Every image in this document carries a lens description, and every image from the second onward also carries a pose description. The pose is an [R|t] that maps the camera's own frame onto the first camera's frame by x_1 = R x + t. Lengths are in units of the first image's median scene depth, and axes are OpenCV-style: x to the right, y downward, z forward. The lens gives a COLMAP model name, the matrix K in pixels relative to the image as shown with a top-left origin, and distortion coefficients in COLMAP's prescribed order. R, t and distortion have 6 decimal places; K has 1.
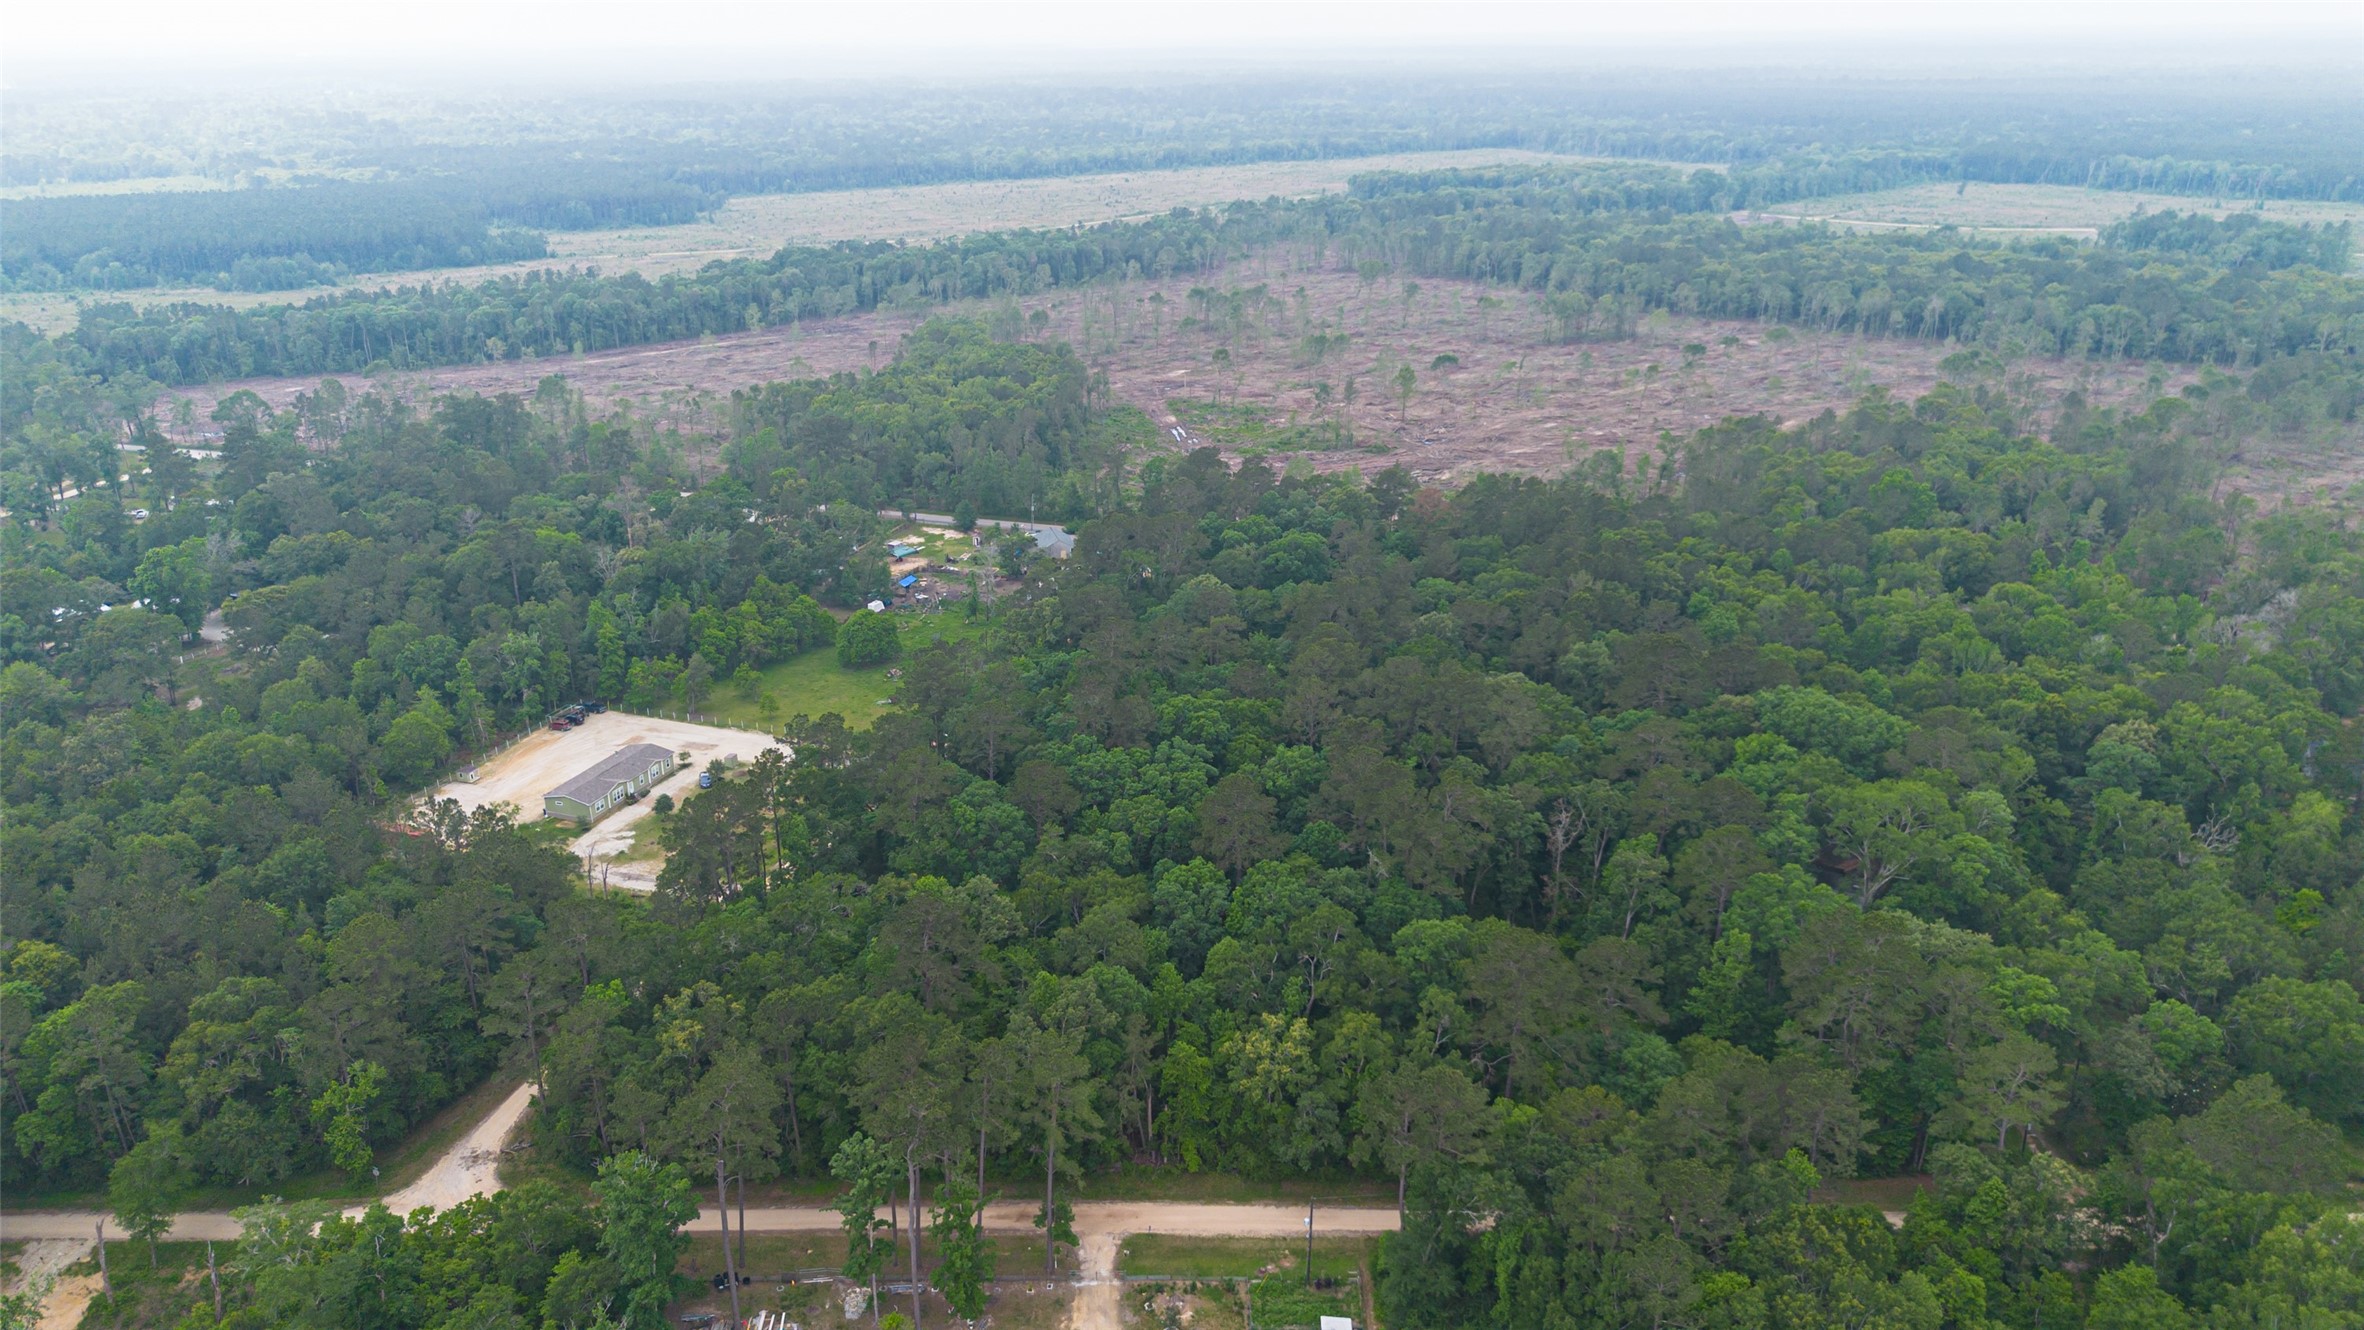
lens RADIAL K [[1657.4, 0, 1184.0], [0, 1657.4, 729.5], [0, 0, 1]] dist [0.067217, -0.065669]
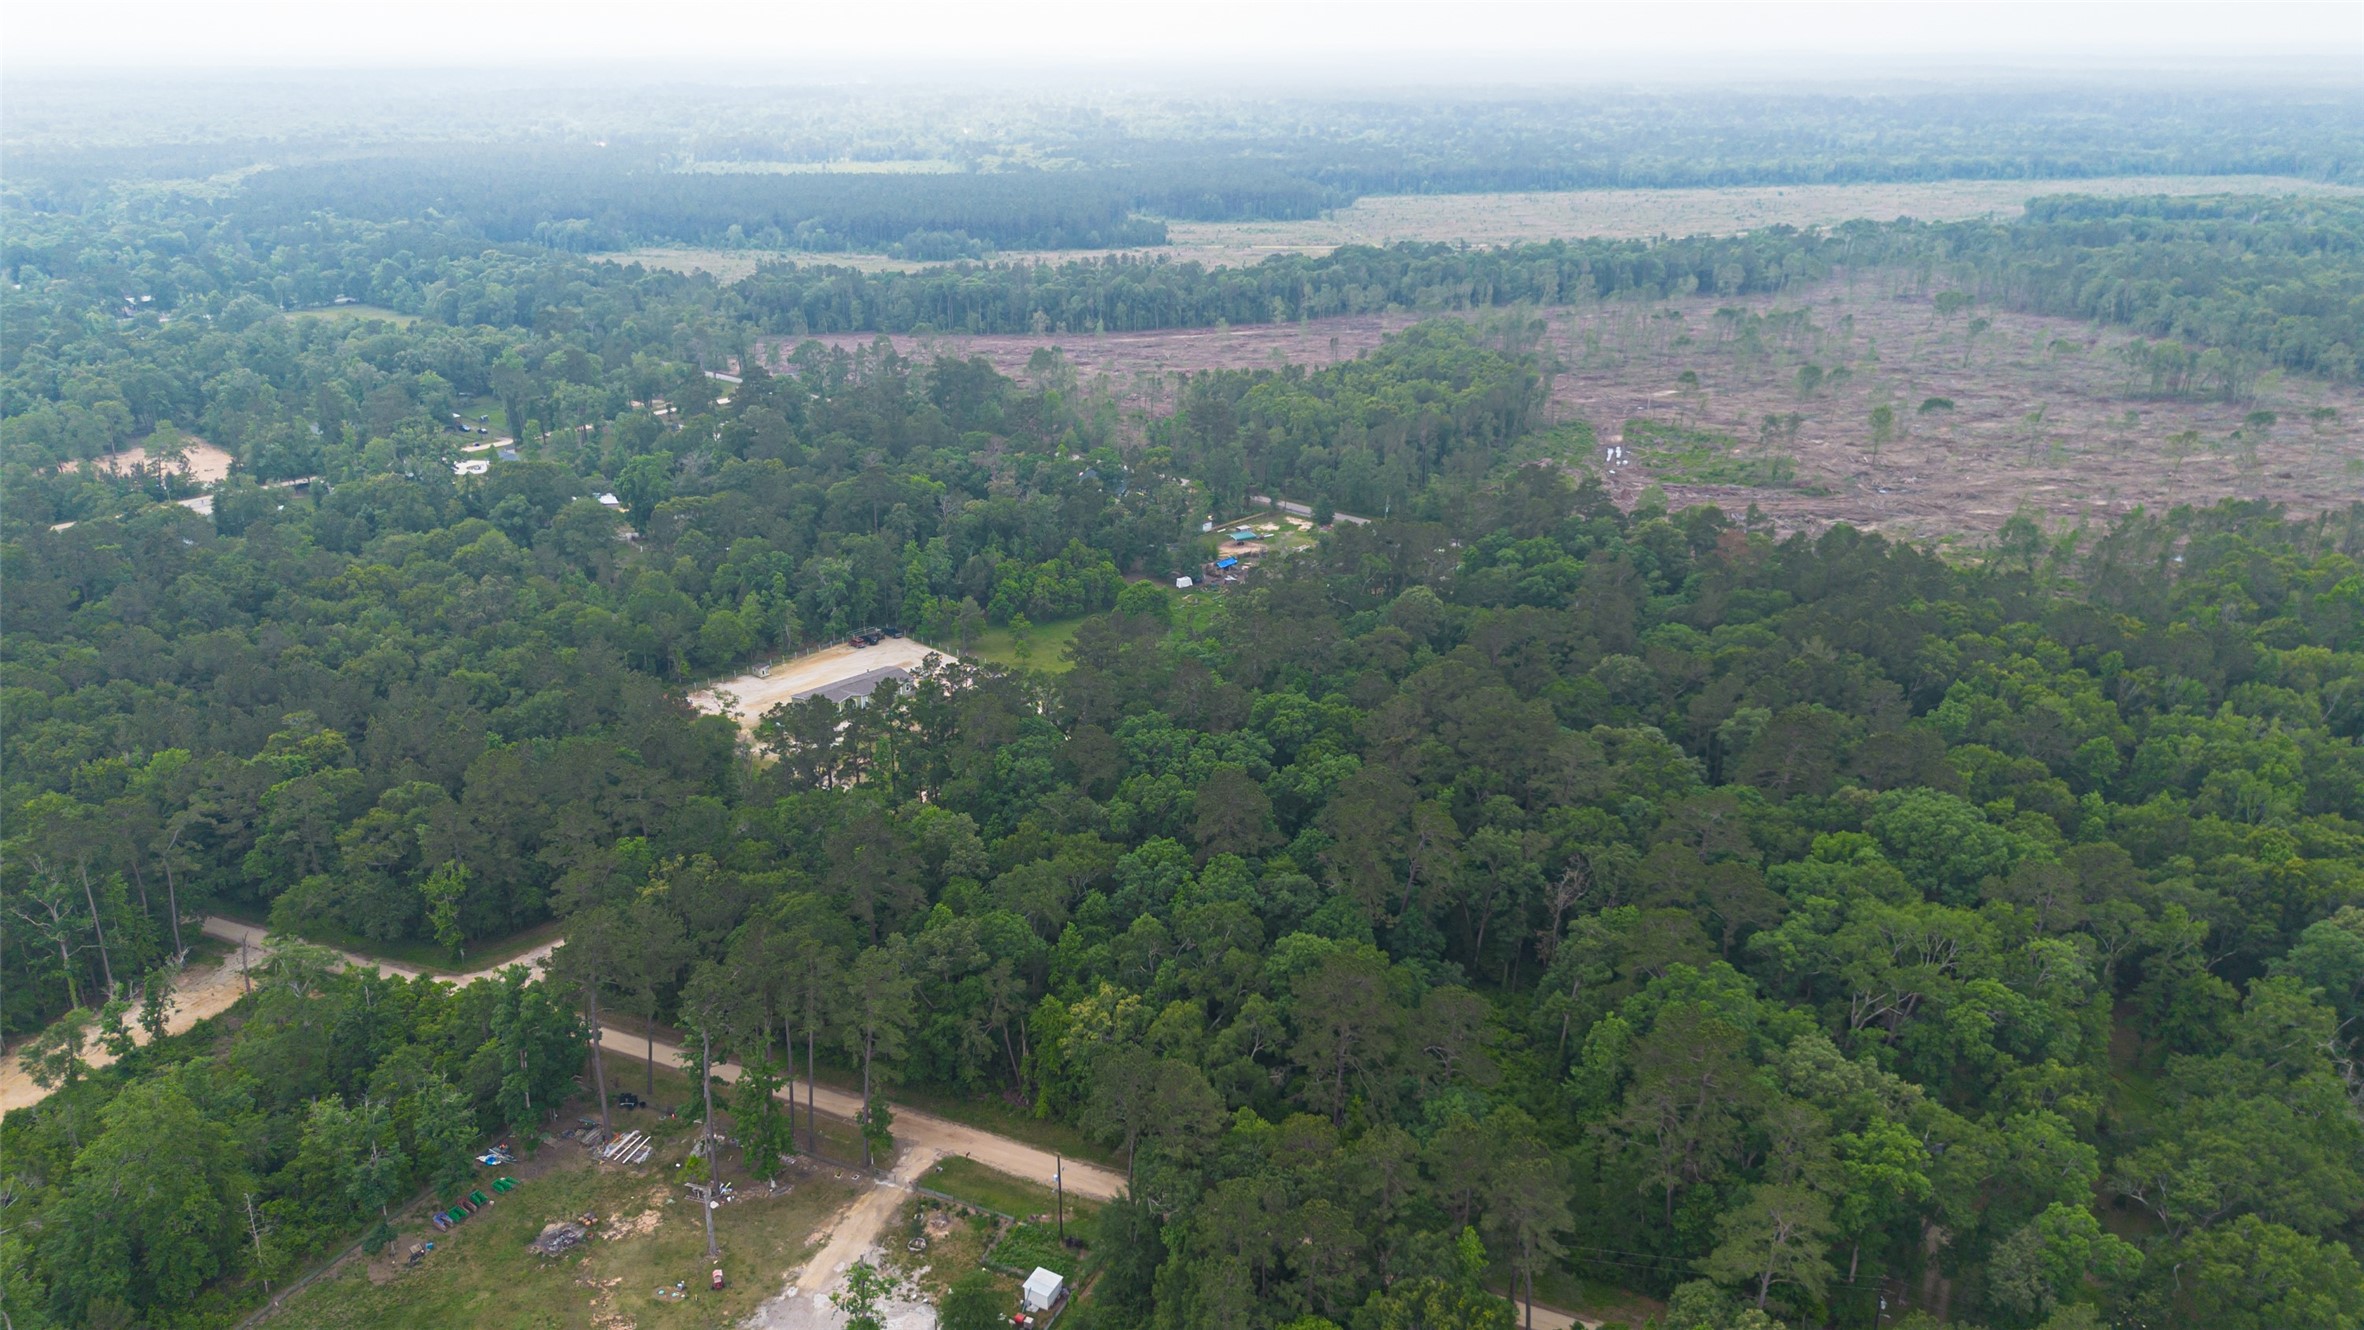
lens RADIAL K [[1657.4, 0, 1184.0], [0, 1657.4, 729.5], [0, 0, 1]] dist [0.067217, -0.065669]
pose [[0.913787, 0.164480, -0.371402, 0.115328], [-0.165288, 0.985792, 0.029900, -0.006476], [0.371043, 0.034066, 0.927991, 0.011280]]
